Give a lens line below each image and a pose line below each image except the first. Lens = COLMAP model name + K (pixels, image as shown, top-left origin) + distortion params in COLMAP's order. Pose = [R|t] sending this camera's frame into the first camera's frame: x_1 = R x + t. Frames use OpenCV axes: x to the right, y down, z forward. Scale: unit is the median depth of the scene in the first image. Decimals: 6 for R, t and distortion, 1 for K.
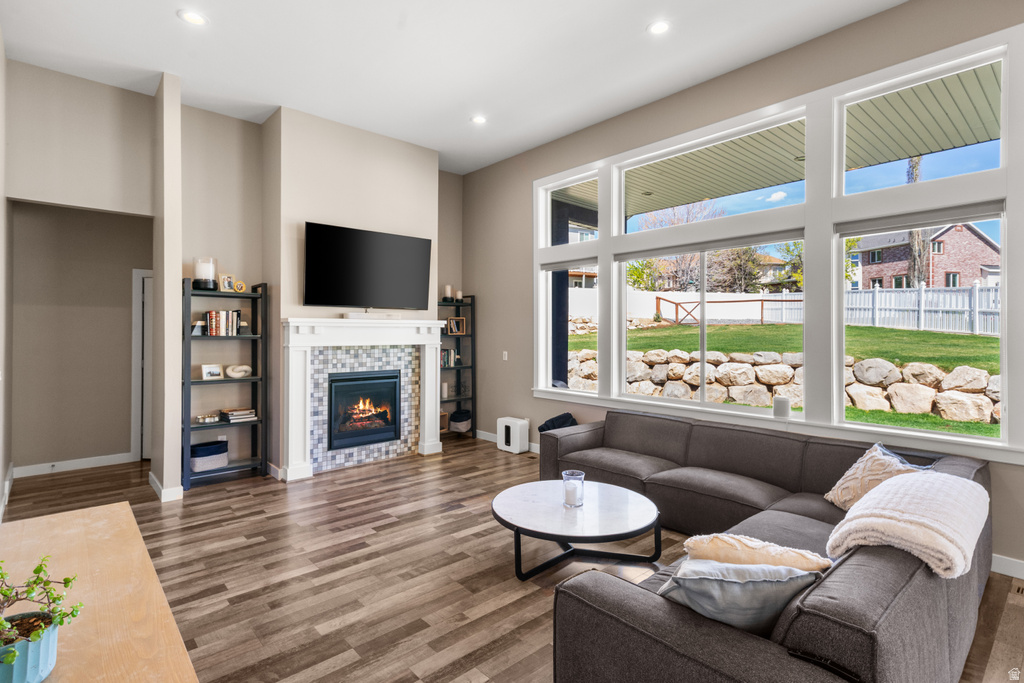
lens RADIAL K [[498.0, 0, 508.4], [0, 498.0, 331.6], [0, 0, 1]] dist [-0.003831, 0.002468]
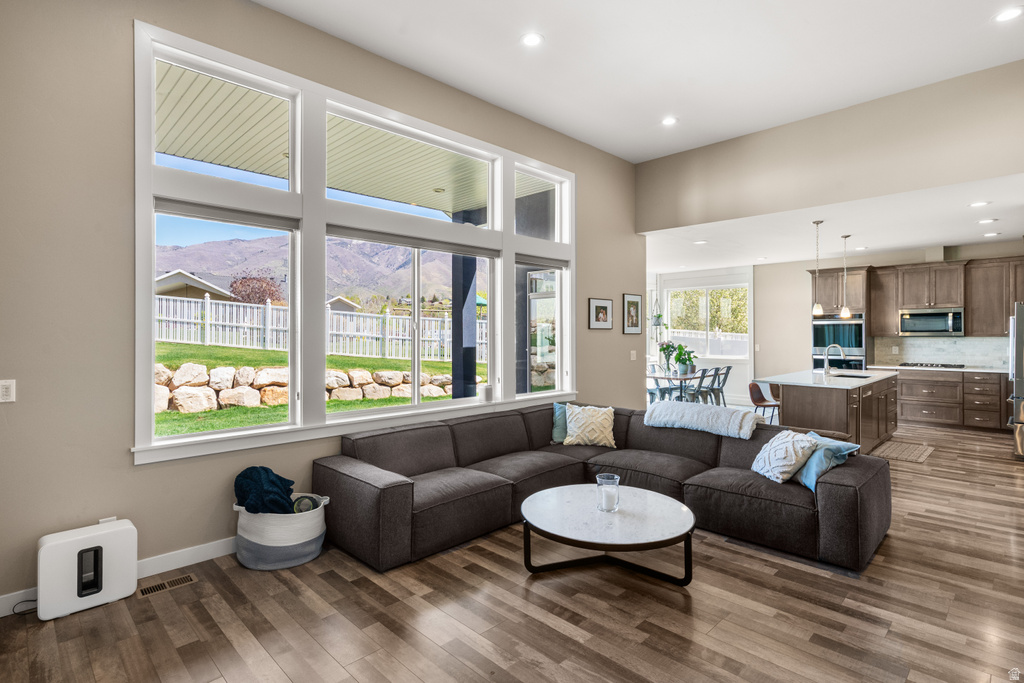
lens RADIAL K [[498.0, 0, 504.1], [0, 498.0, 334.6], [0, 0, 1]] dist [-0.003831, 0.002468]
pose [[-0.027094, -0.003988, 0.999625, -0.479284], [0.000264, 0.999992, 0.003997, 0.001548], [-0.999633, 0.000372, -0.027093, 0.704961]]
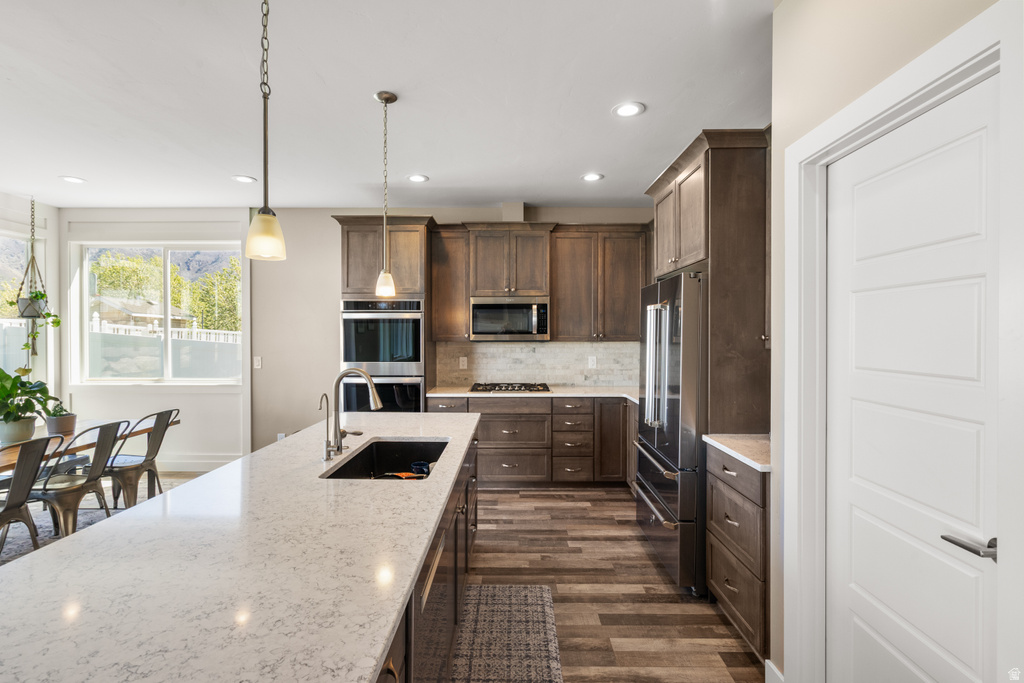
lens RADIAL K [[471.3, 0, 510.0], [0, 471.3, 338.4], [0, 0, 1]] dist [-0.005430, -0.000345]
pose [[-0.741882, -0.005913, 0.670505, 0.302881], [-0.003310, 0.999981, 0.005156, 0.003062], [-0.670523, 0.001606, -0.741887, 0.104893]]
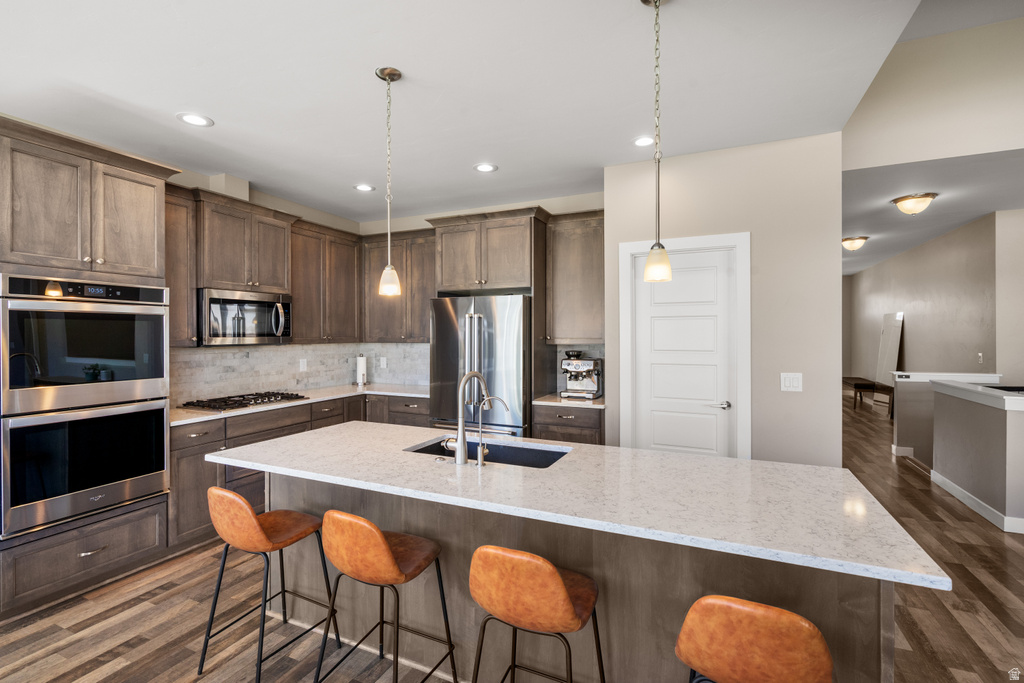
lens RADIAL K [[471.3, 0, 496.1], [0, 471.3, 336.4], [0, 0, 1]] dist [-0.005430, -0.000345]
pose [[-0.920161, 0.003614, -0.391523, 0.783005], [0.004038, 0.999992, -0.000258, 0.001429], [0.391519, -0.001818, -0.920168, 0.264679]]
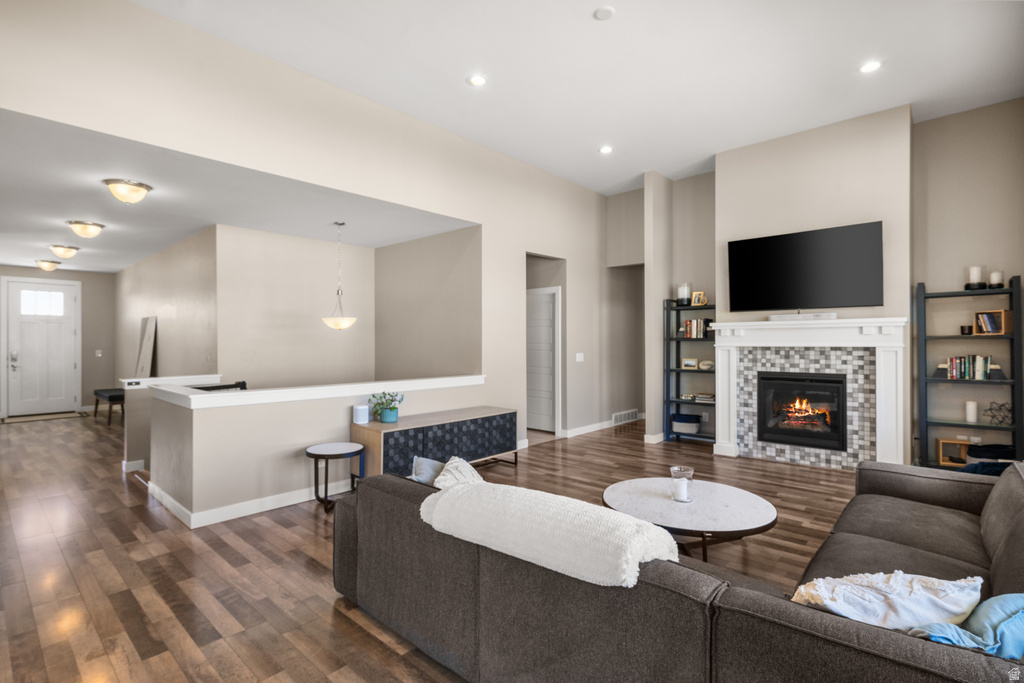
lens RADIAL K [[498.0, 0, 515.2], [0, 498.0, 341.6], [0, 0, 1]] dist [-0.003831, 0.002468]
pose [[0.101330, -0.000792, -0.994853, 0.636102], [0.006901, 0.999976, -0.000094, 0.013167], [0.994829, -0.006856, 0.101333, 0.321442]]
